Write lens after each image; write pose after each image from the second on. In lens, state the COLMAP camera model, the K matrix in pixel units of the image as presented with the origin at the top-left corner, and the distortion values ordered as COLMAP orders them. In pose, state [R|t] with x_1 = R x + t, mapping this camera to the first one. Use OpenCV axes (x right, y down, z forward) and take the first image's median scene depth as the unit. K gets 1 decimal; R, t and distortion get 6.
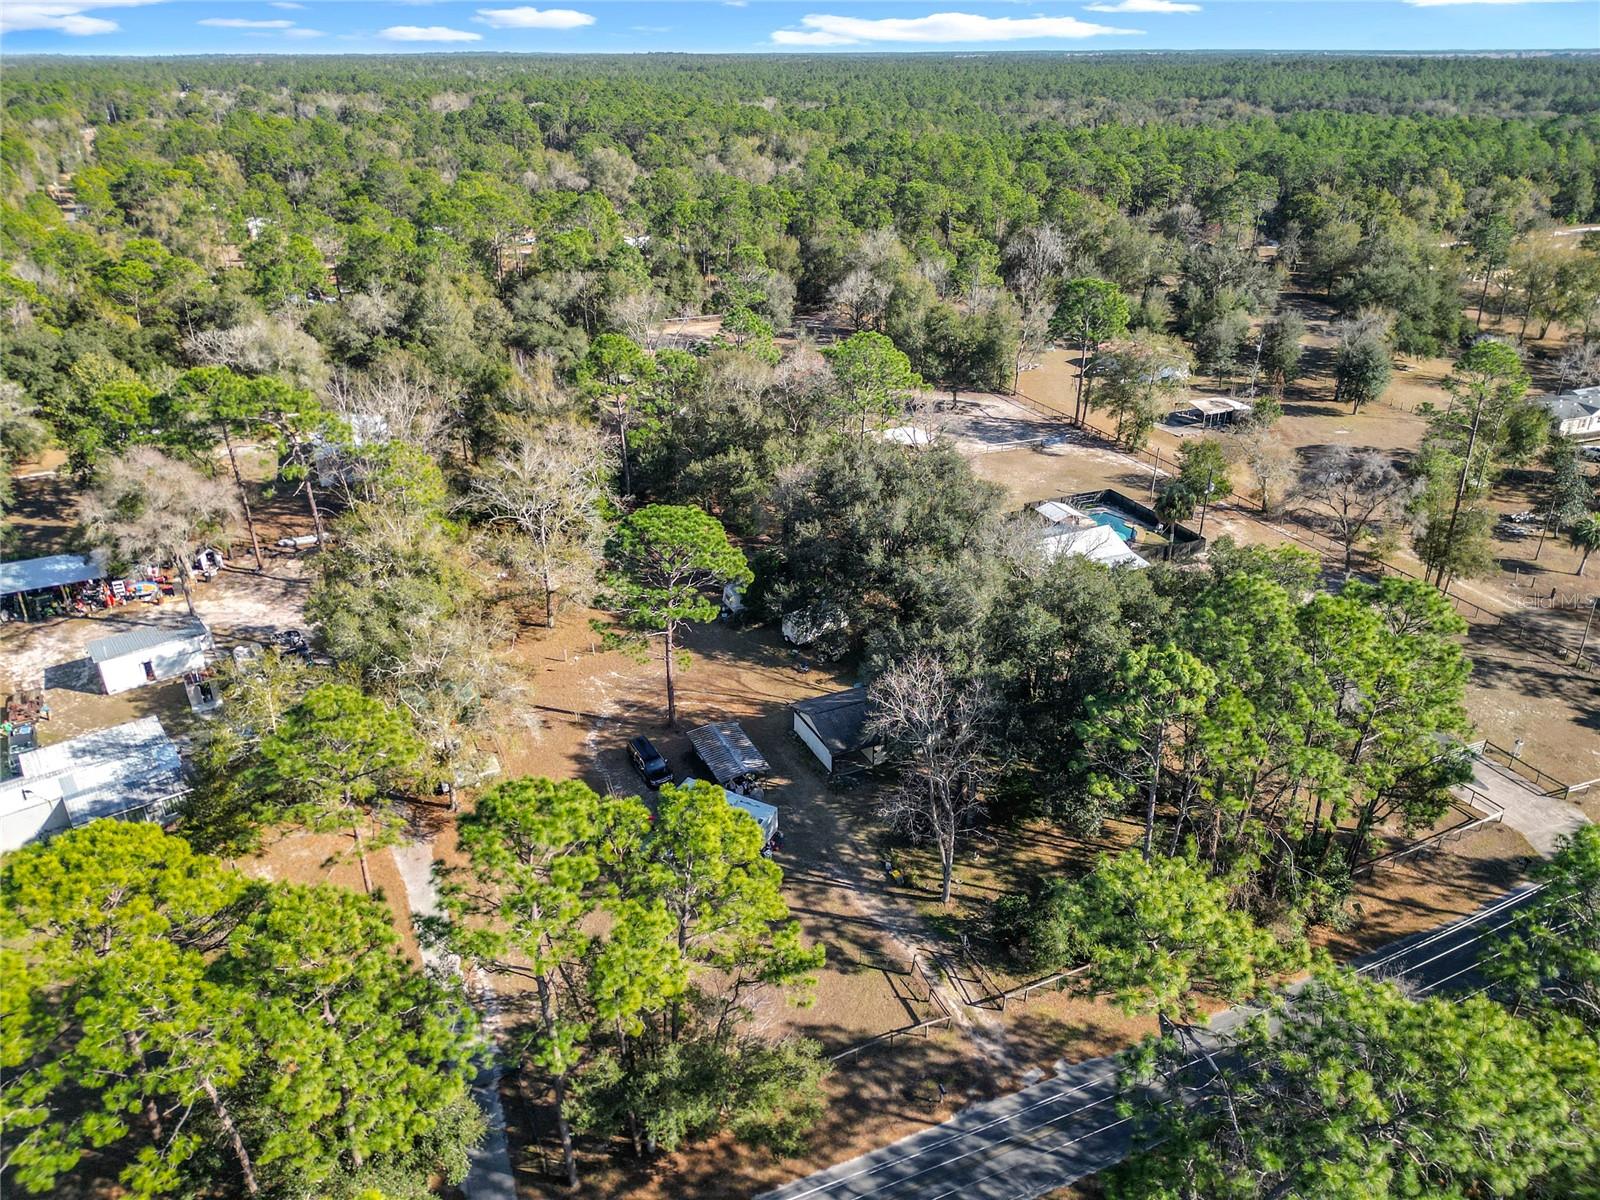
lens RADIAL K [[1125.2, 0, 802.3], [0, 1125.2, 601.0], [0, 0, 1]] dist [0.031044, -0.037569]
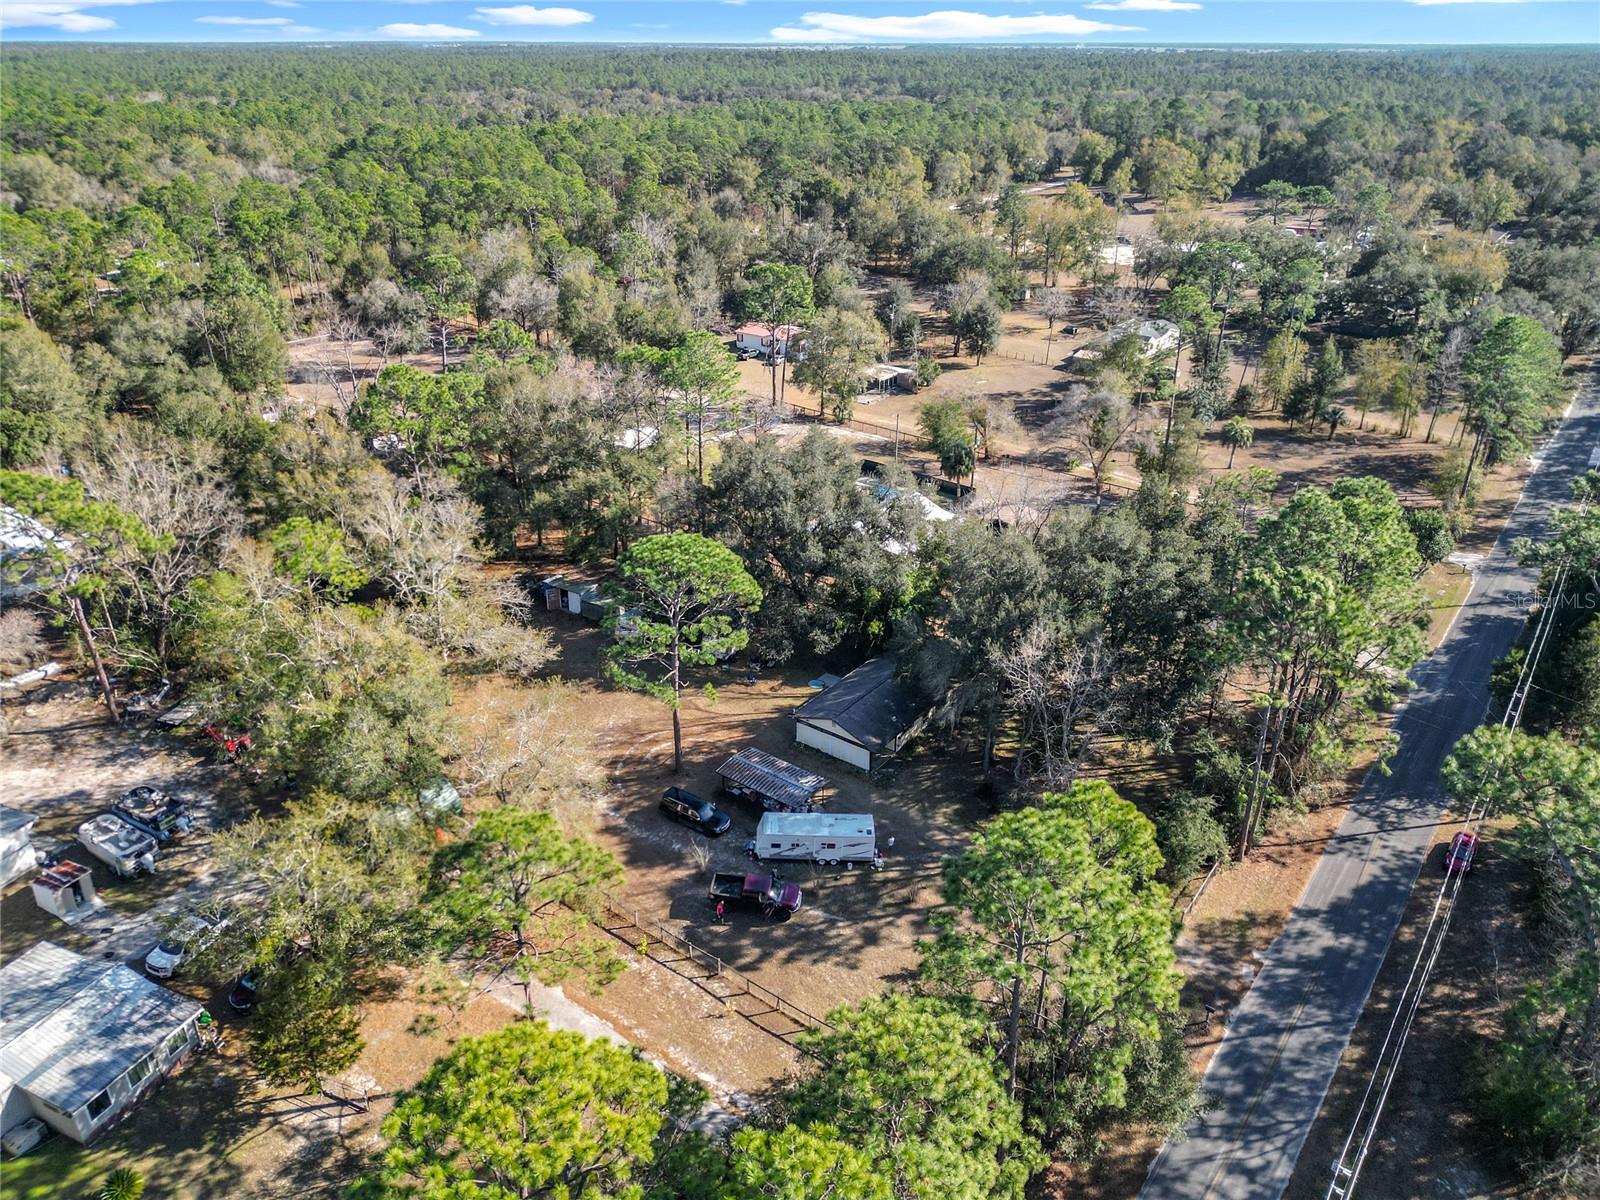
lens RADIAL K [[1125.2, 0, 803.6], [0, 1125.2, 598.6], [0, 0, 1]] dist [0.031044, -0.037569]
pose [[0.883965, -0.201044, 0.422123, -0.372558], [0.199164, 0.978737, 0.049074, -0.050102], [-0.423013, 0.040692, 0.905209, 0.109302]]
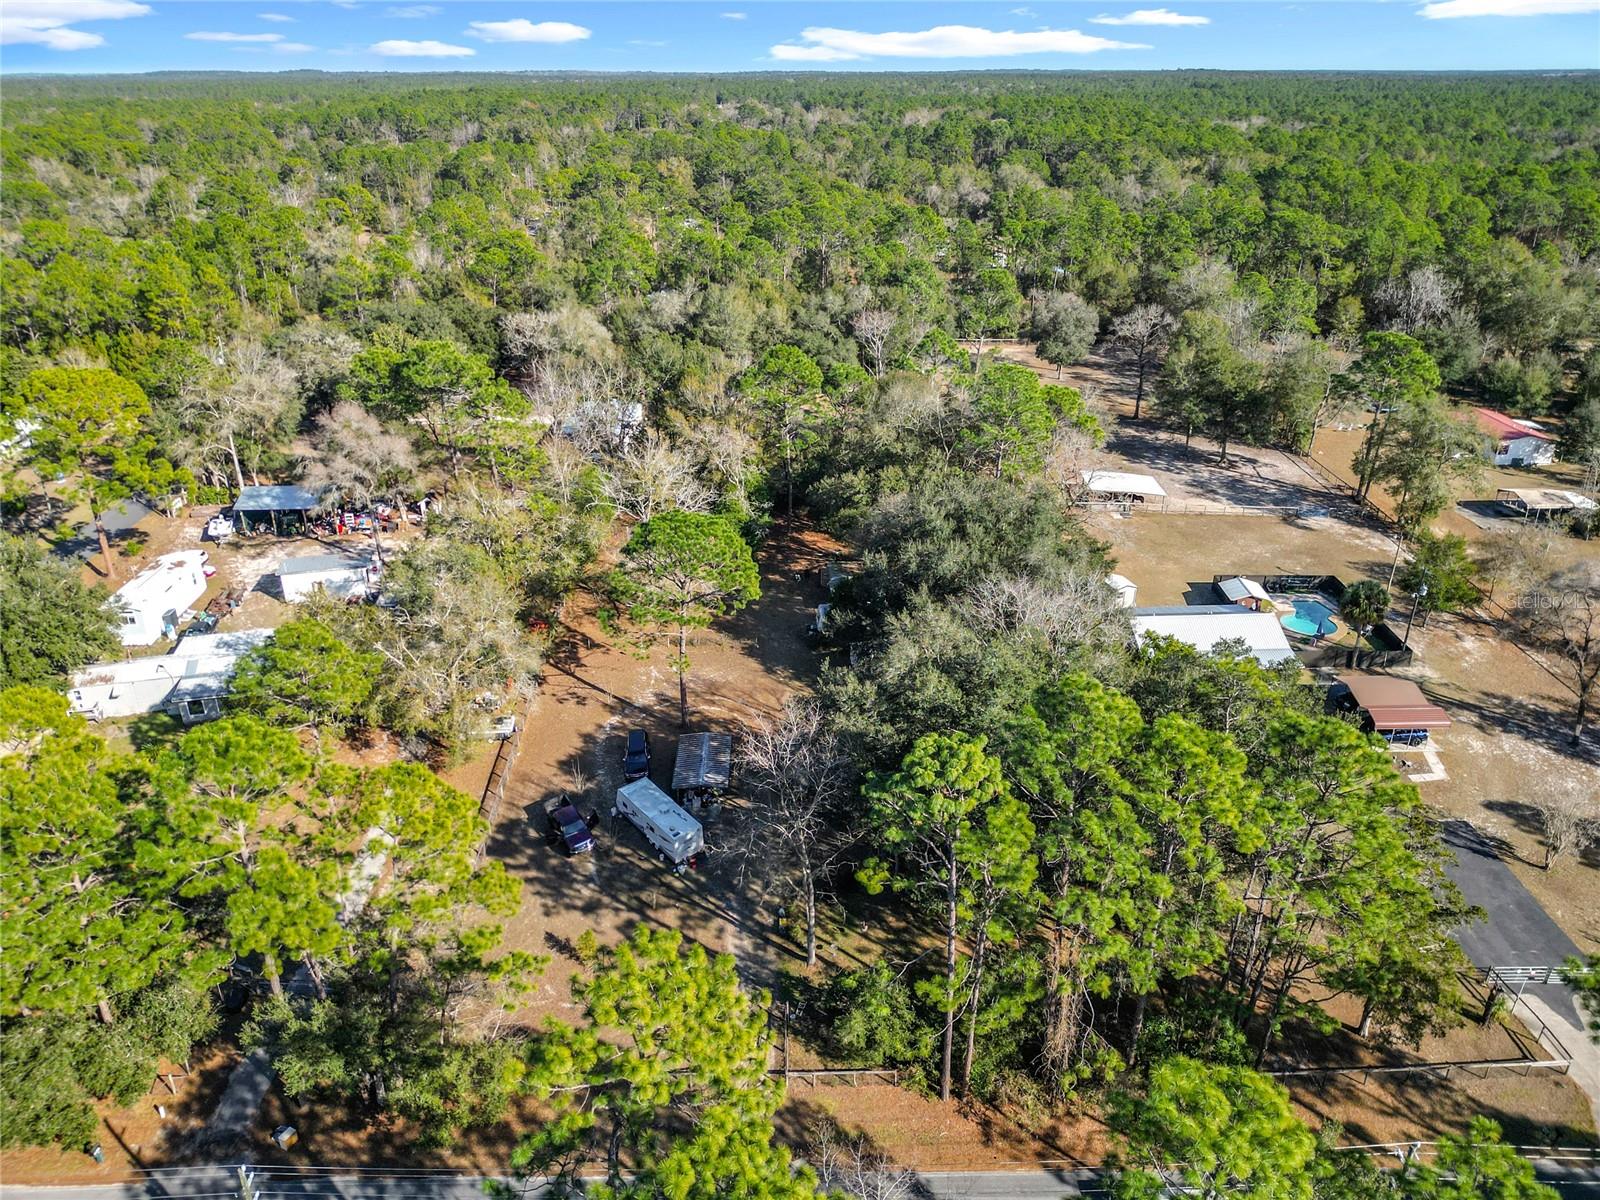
lens RADIAL K [[1125.2, 0, 801.6], [0, 1125.2, 607.4], [0, 0, 1]] dist [0.031044, -0.037569]
pose [[0.918697, 0.171413, -0.355829, 0.314592], [-0.174241, 0.984402, 0.024350, -0.037848], [0.354453, 0.039630, 0.934234, 0.080042]]
